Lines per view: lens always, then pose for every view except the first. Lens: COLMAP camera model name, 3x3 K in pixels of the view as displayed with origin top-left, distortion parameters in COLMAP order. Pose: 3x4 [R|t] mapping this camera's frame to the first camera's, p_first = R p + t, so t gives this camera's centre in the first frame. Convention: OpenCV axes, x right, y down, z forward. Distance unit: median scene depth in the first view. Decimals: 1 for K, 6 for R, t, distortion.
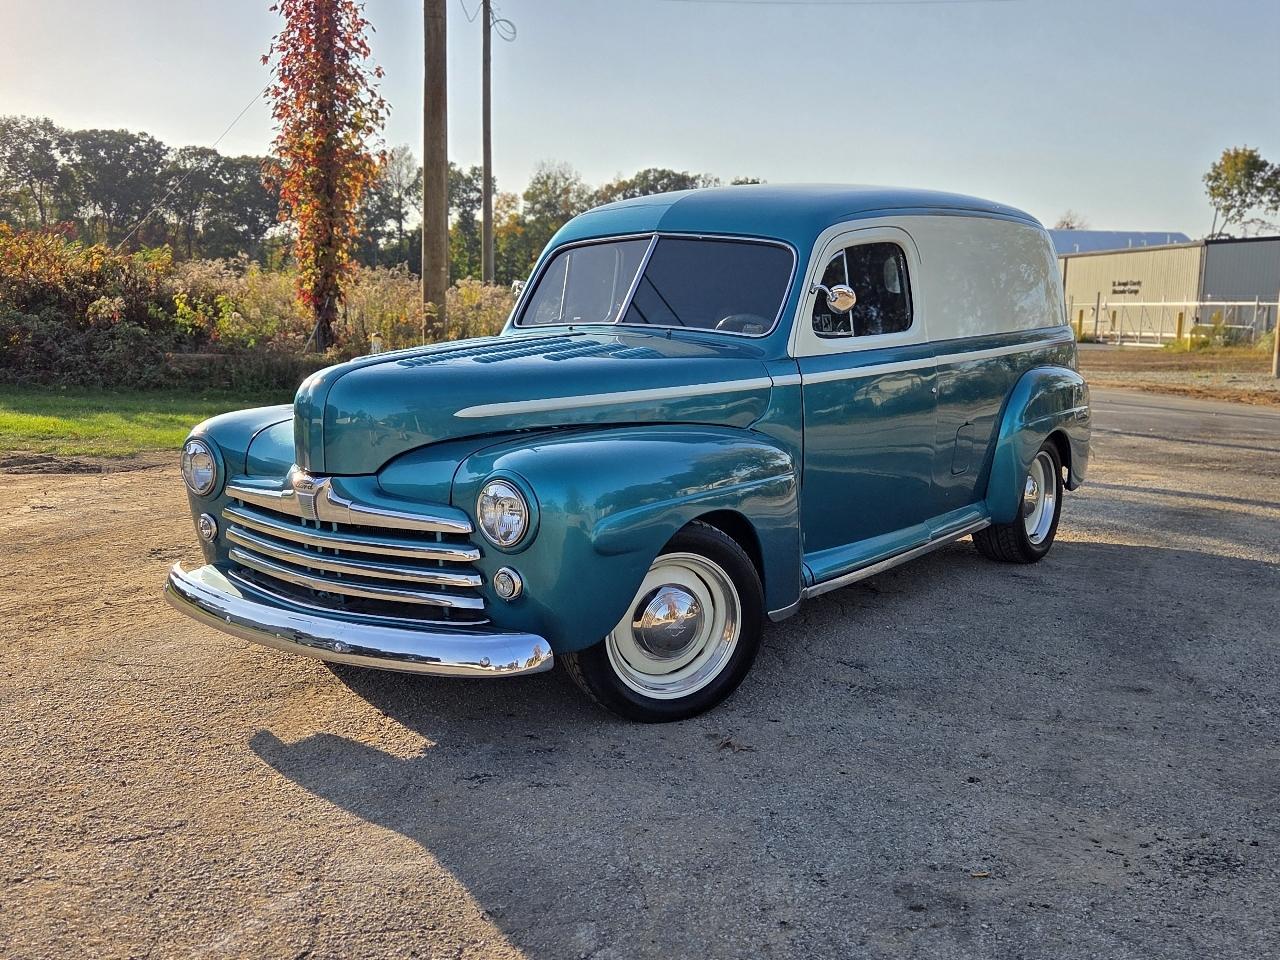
lens RADIAL K [[1306.2, 0, 648.8], [0, 1306.2, 474.9], [0, 0, 1]] dist [0.040067, -0.037358]
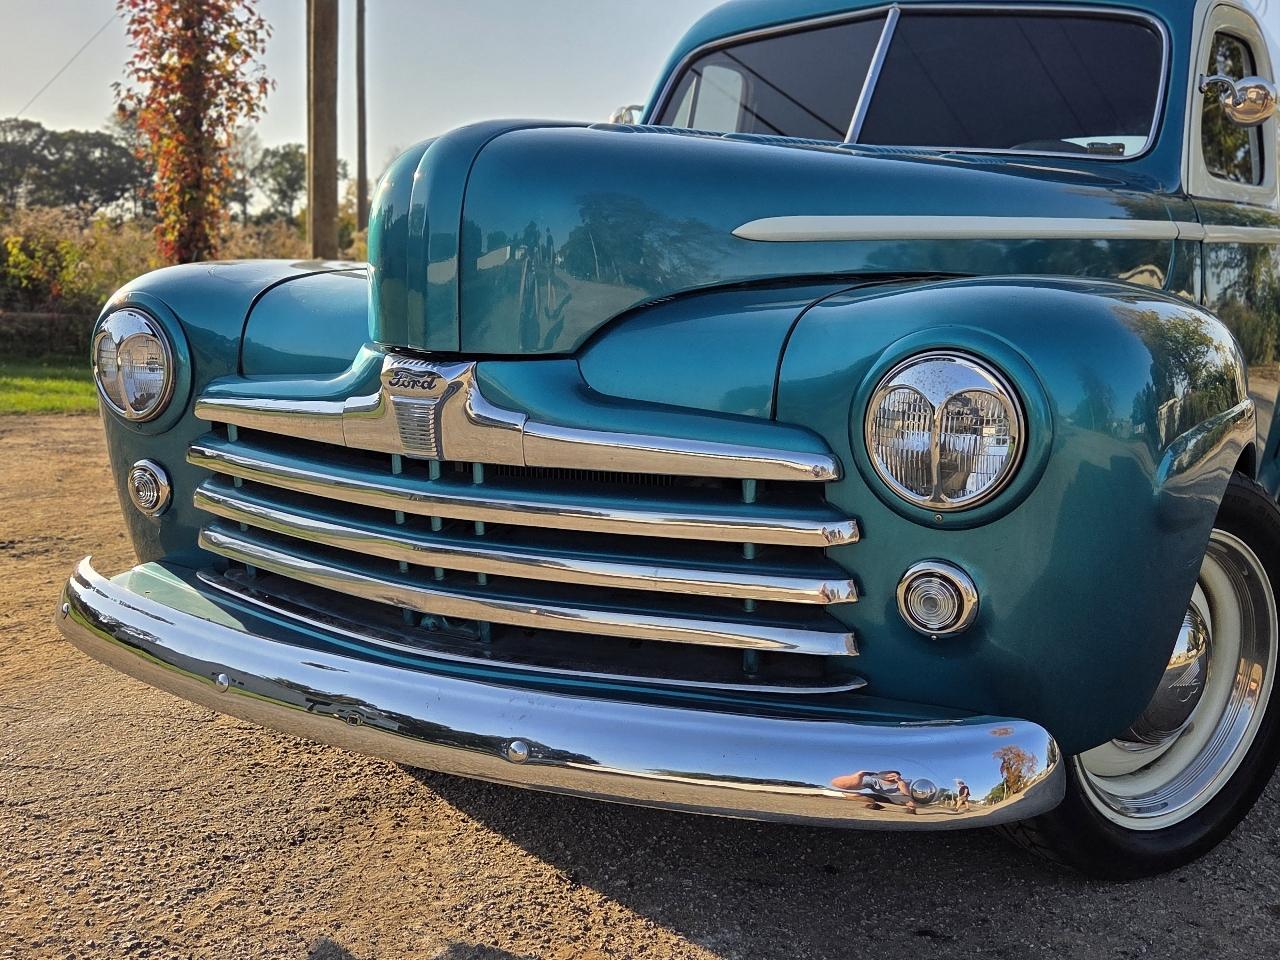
lens RADIAL K [[1306.2, 0, 648.8], [0, 1306.2, 474.9], [0, 0, 1]] dist [0.040067, -0.037358]
pose [[0.993166, 0.001893, 0.116697, -0.053989], [-0.001929, 0.999998, 0.000199, 0.009222], [-0.116697, -0.000423, 0.993168, 0.126388]]
